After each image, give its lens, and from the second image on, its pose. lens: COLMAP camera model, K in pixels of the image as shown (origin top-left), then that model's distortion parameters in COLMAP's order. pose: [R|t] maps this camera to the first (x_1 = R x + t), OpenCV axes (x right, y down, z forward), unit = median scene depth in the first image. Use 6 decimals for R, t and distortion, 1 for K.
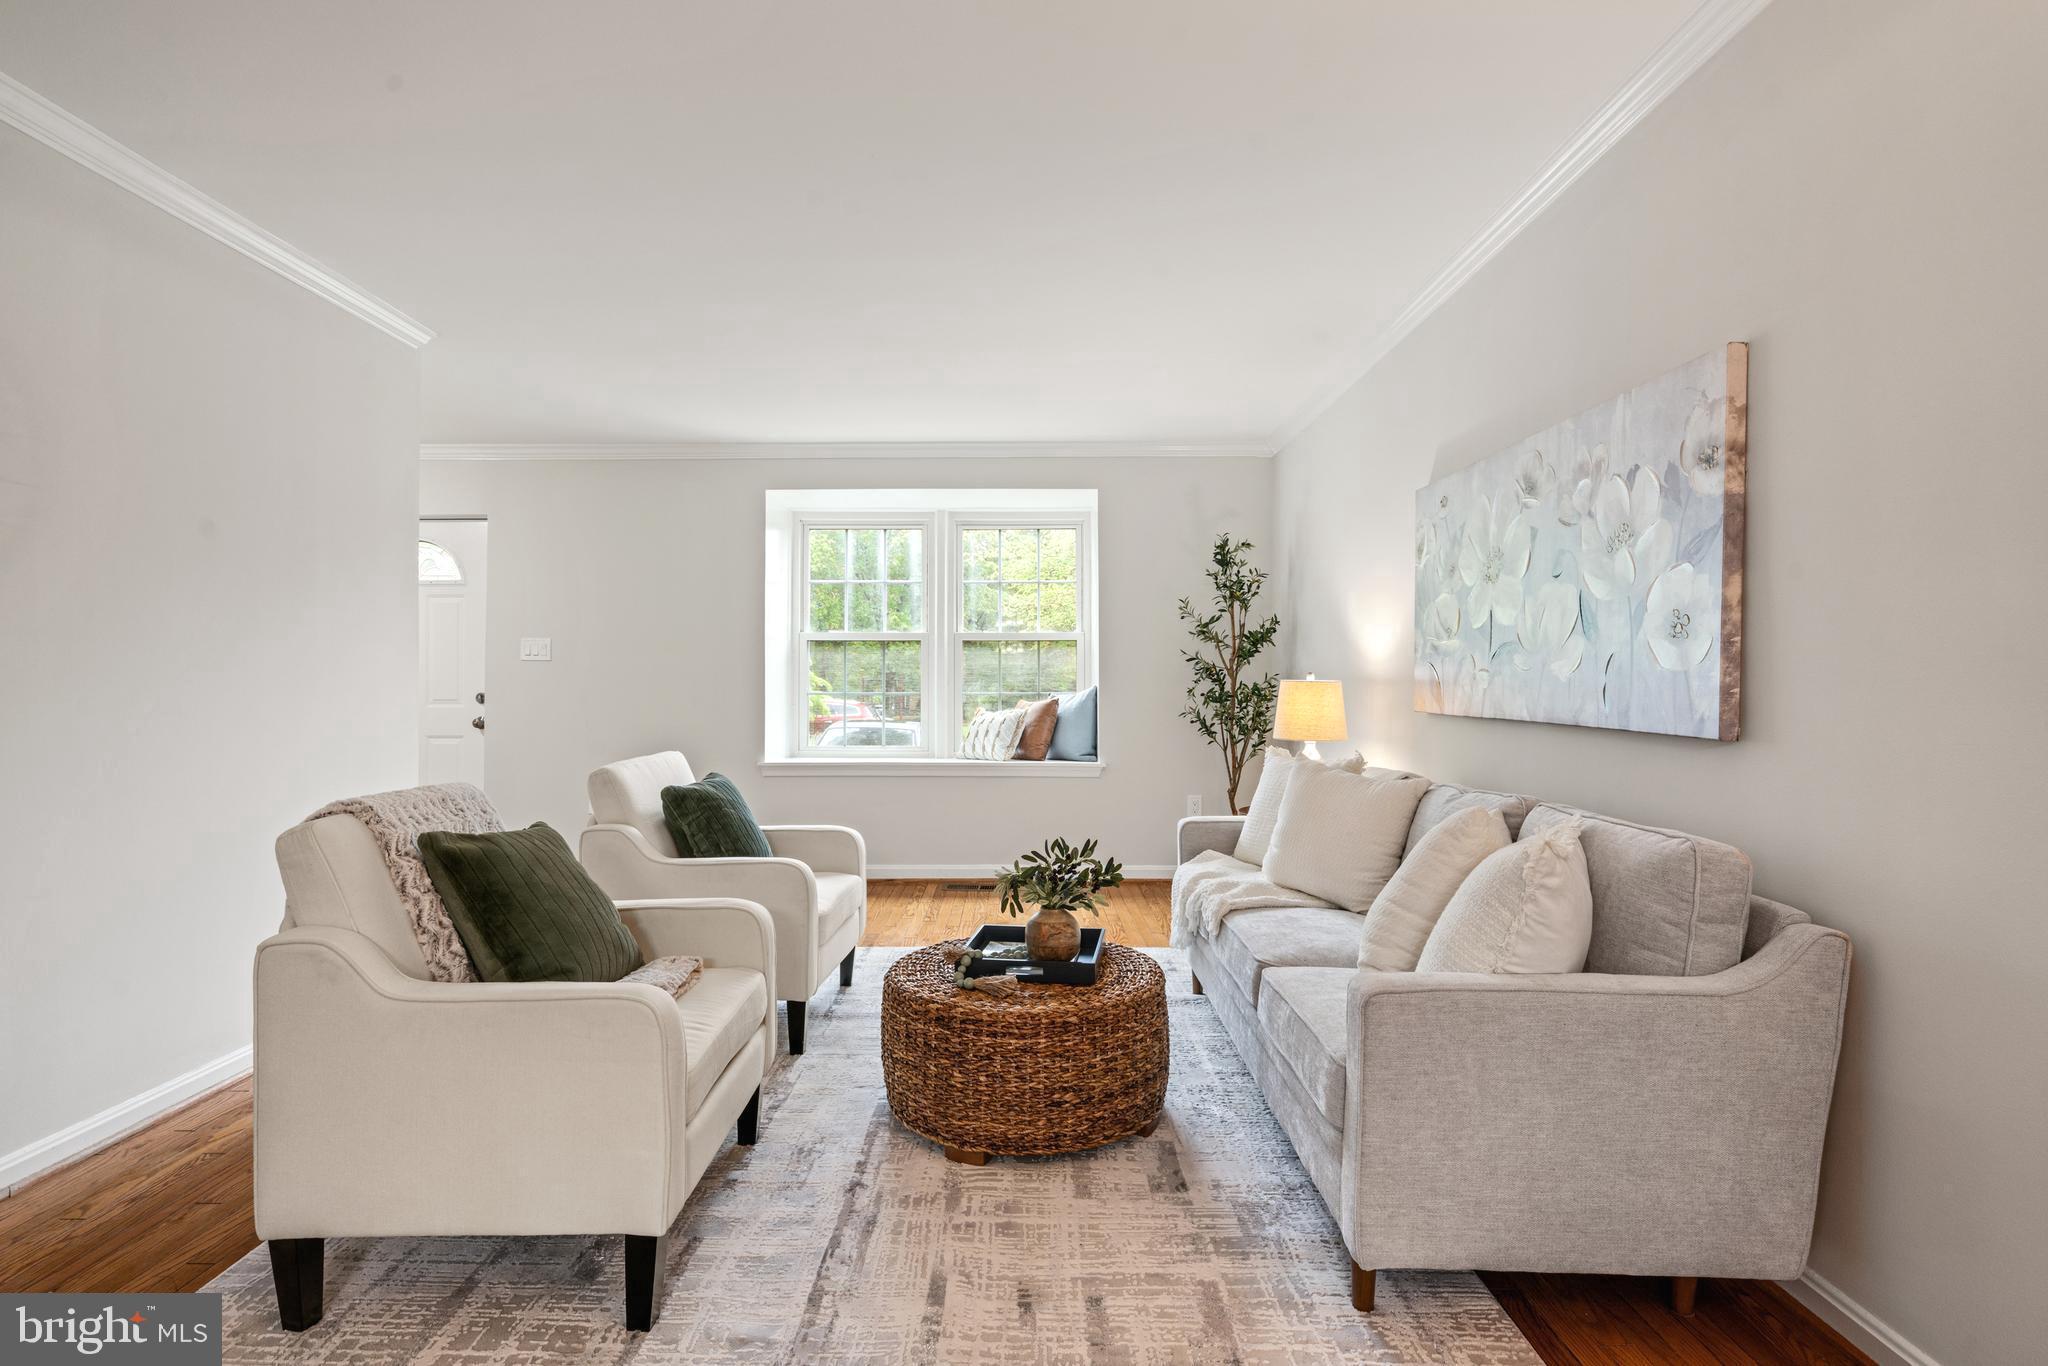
lens RADIAL K [[1006.4, 0, 1024.0], [0, 1006.4, 683.0], [0, 0, 1]] dist [-0.002112, 0.000630]
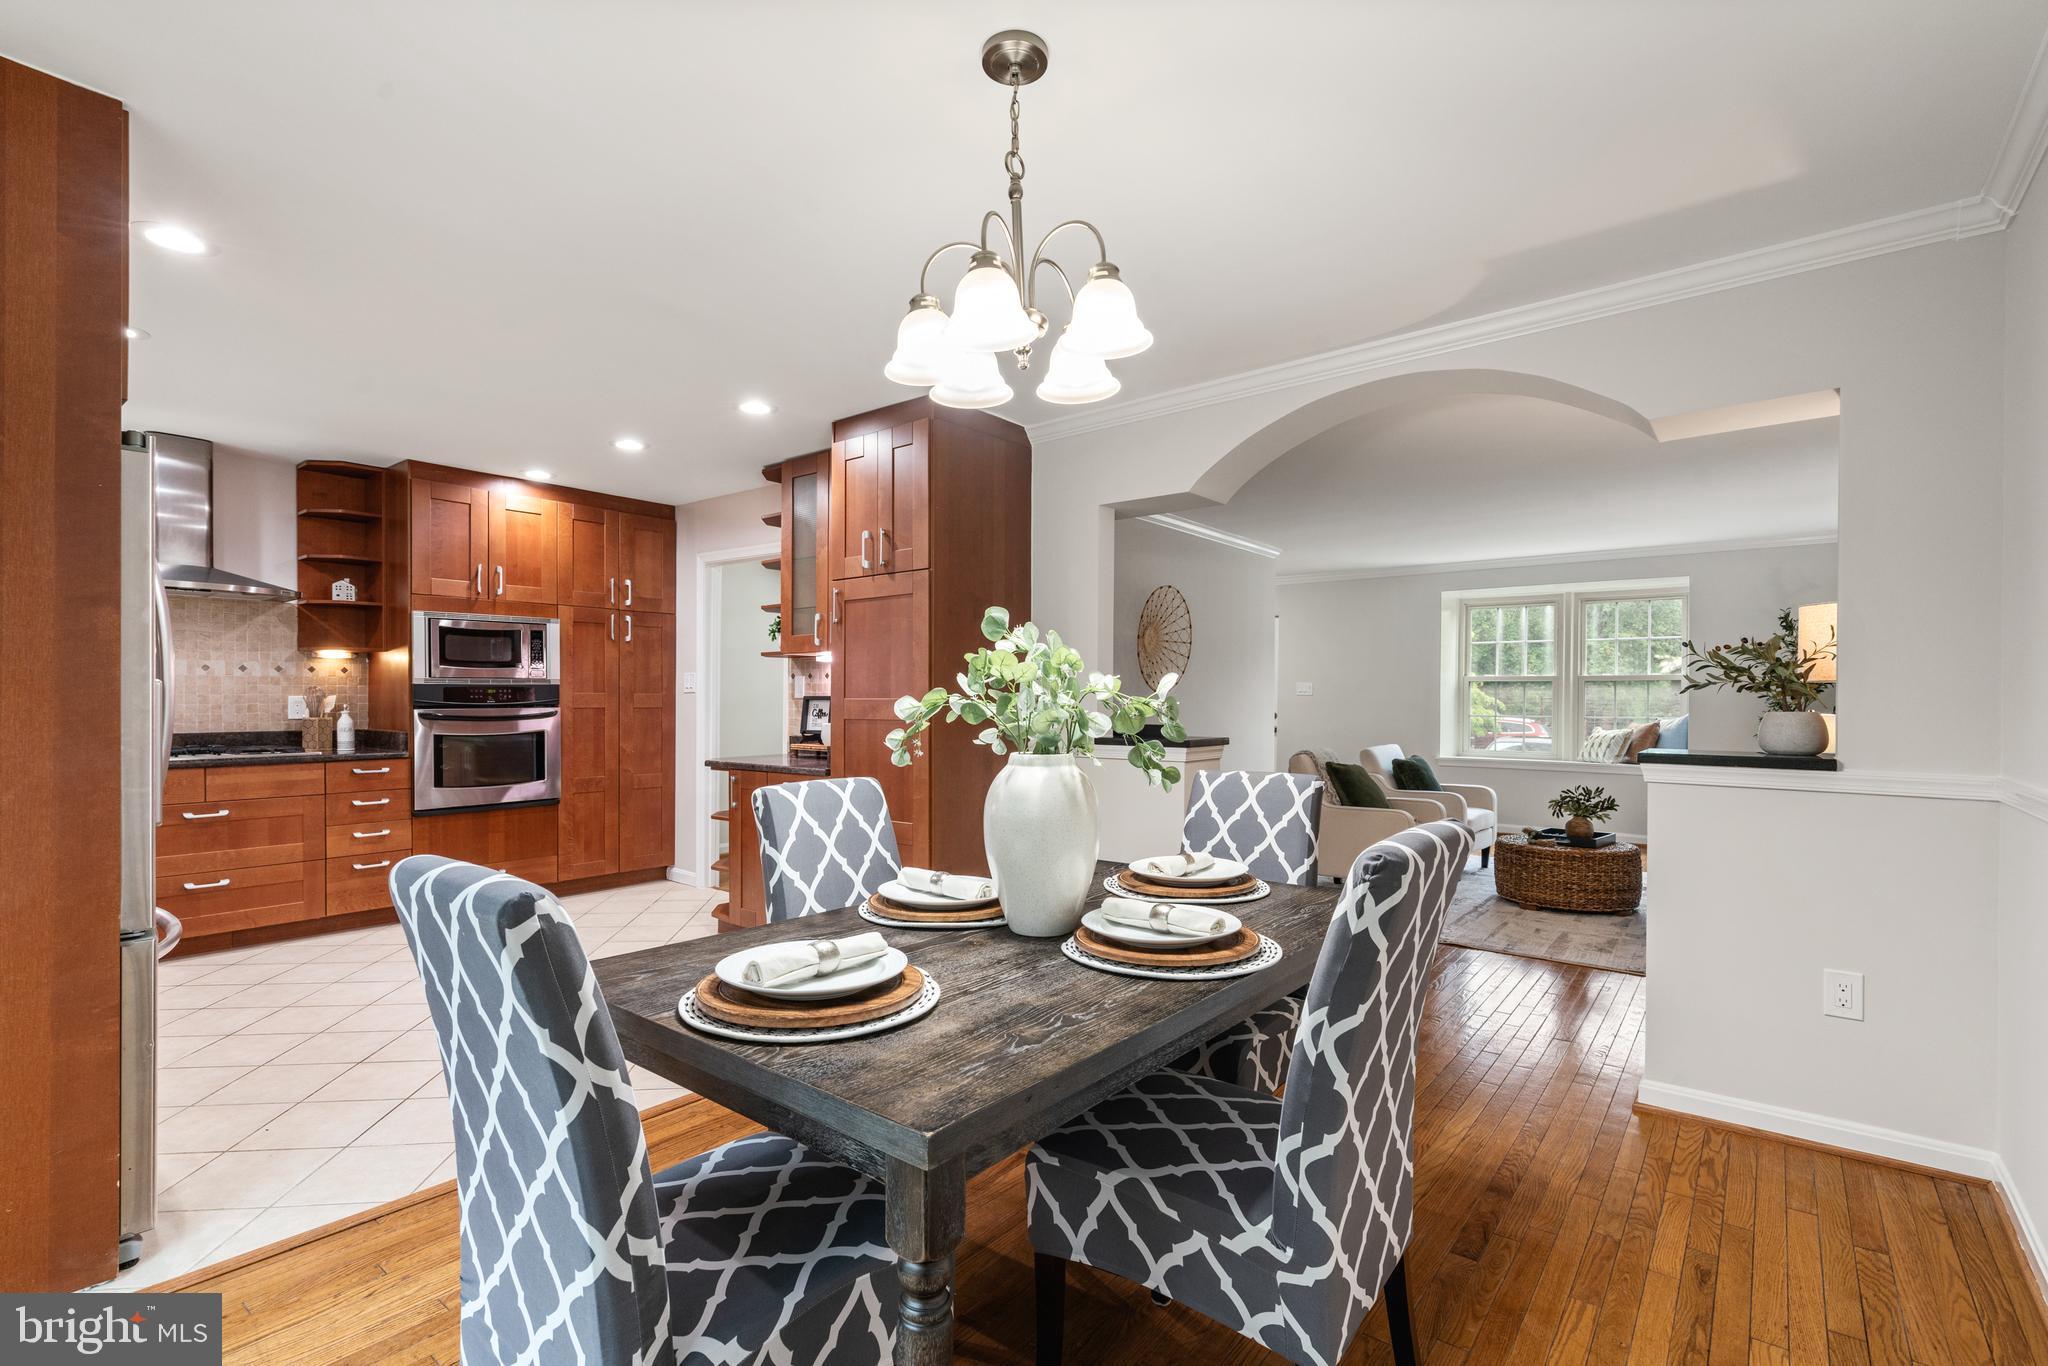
lens RADIAL K [[935.1, 0, 1009.5], [0, 935.1, 684.1], [0, 0, 1]] dist [-0.004875, 0.001085]
pose [[0.776510, -0.005130, -0.630084, 0.171036], [-0.004418, 0.999898, -0.013585, -0.017740], [0.630089, 0.013333, 0.776408, -0.681259]]
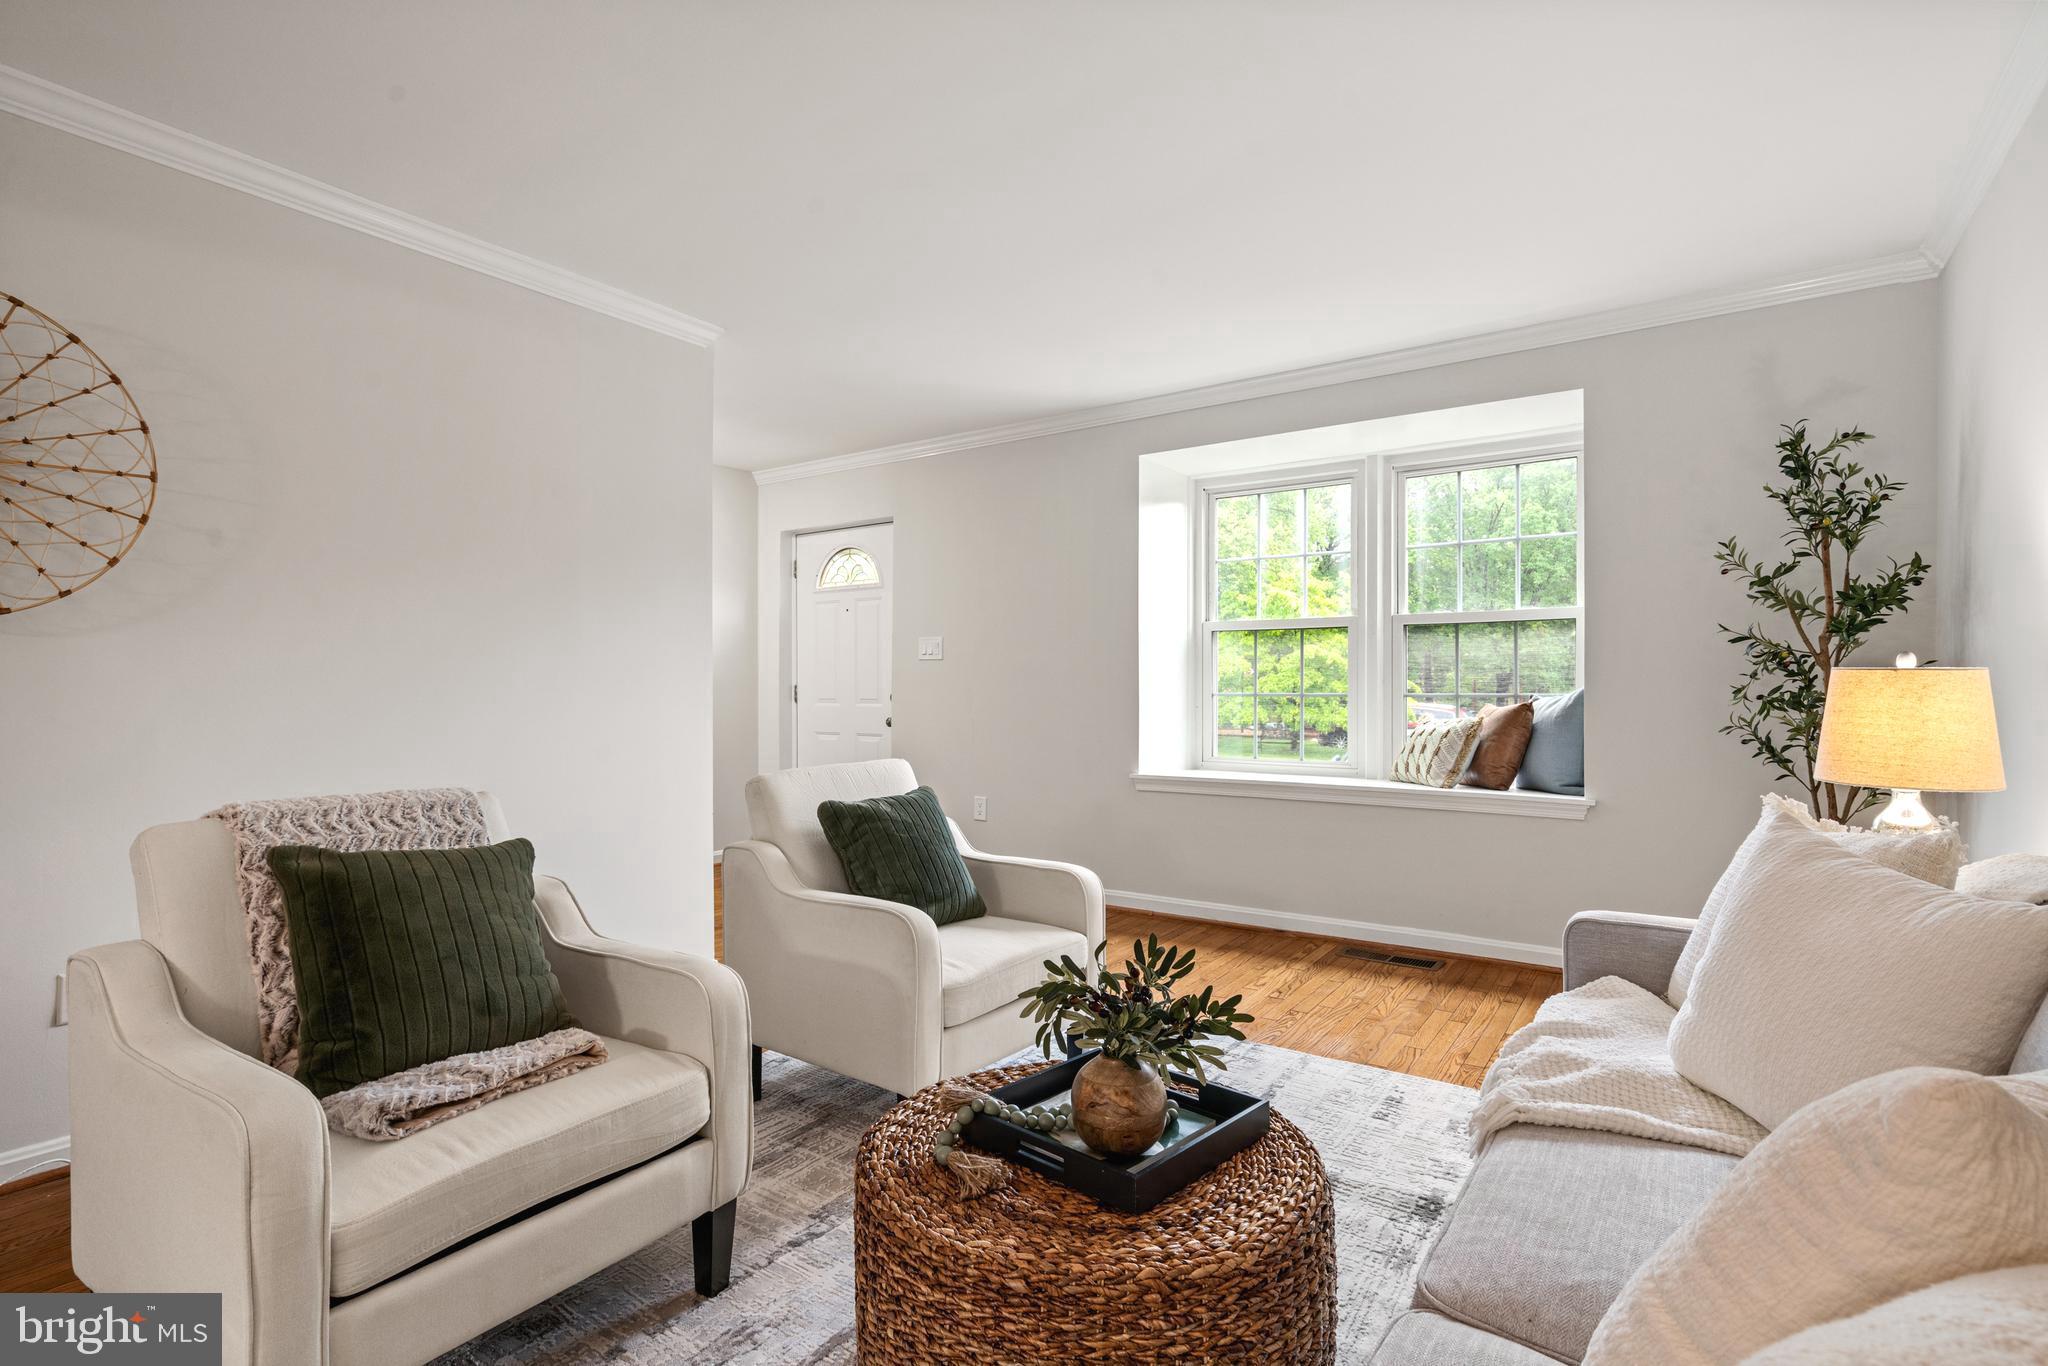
lens RADIAL K [[1018.5, 0, 1001.5], [0, 1018.5, 692.3], [0, 0, 1]] dist [0.000790, 0.000695]
pose [[0.816526, 0.001713, -0.577306, 0.159386], [0.002028, 0.999981, 0.005835, 0.004436], [0.577305, -0.005935, 0.816507, 0.242126]]
